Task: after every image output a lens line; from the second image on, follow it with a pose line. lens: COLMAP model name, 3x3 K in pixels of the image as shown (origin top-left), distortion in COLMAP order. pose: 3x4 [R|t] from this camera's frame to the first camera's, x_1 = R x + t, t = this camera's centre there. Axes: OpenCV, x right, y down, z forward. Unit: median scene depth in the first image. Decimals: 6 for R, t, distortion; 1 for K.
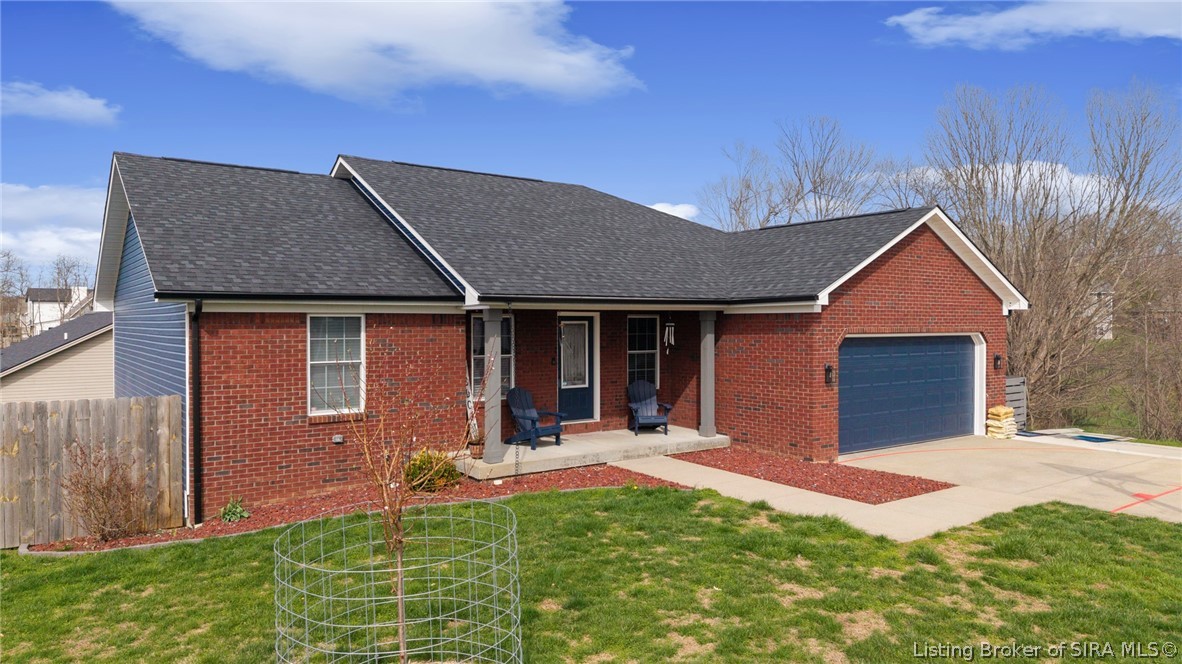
lens RADIAL K [[797.5, 0, 587.1], [0, 797.5, 330.3], [0, 0, 1]] dist [0.007821, -0.007079]
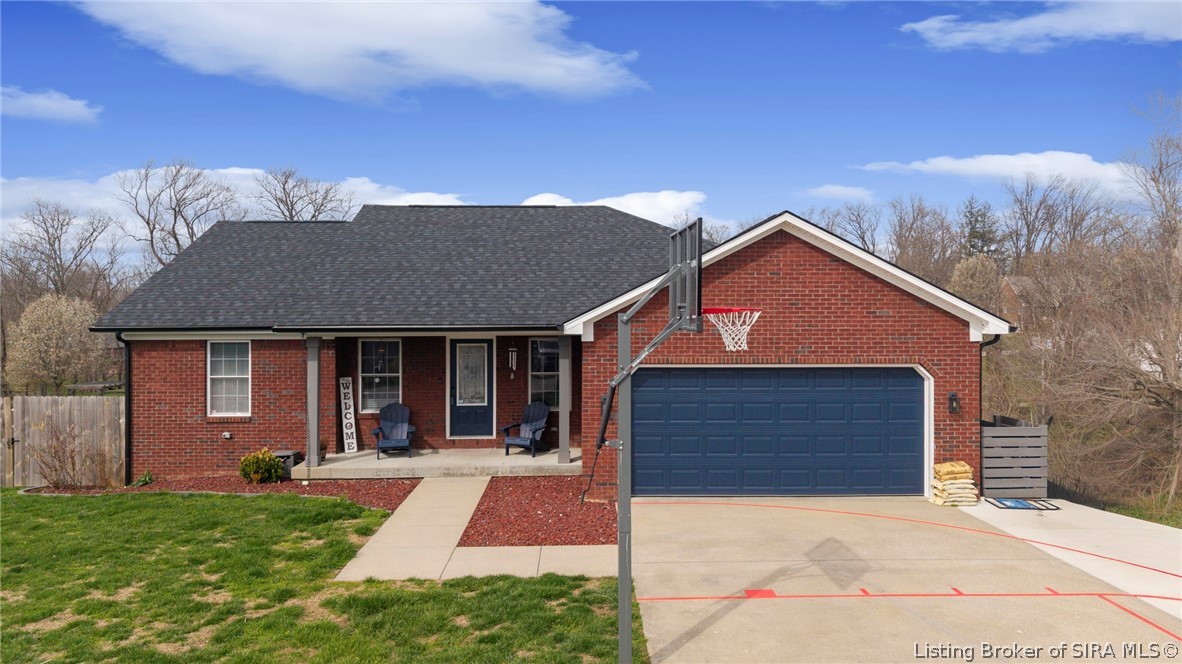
lens RADIAL K [[797.5, 0, 589.7], [0, 797.5, 326.9], [0, 0, 1]] dist [0.007821, -0.007079]
pose [[0.820156, 0.002307, -0.572135, 0.913263], [-0.003051, 0.999995, -0.000341, -0.043415], [0.572132, 0.002025, 0.820159, 0.255699]]
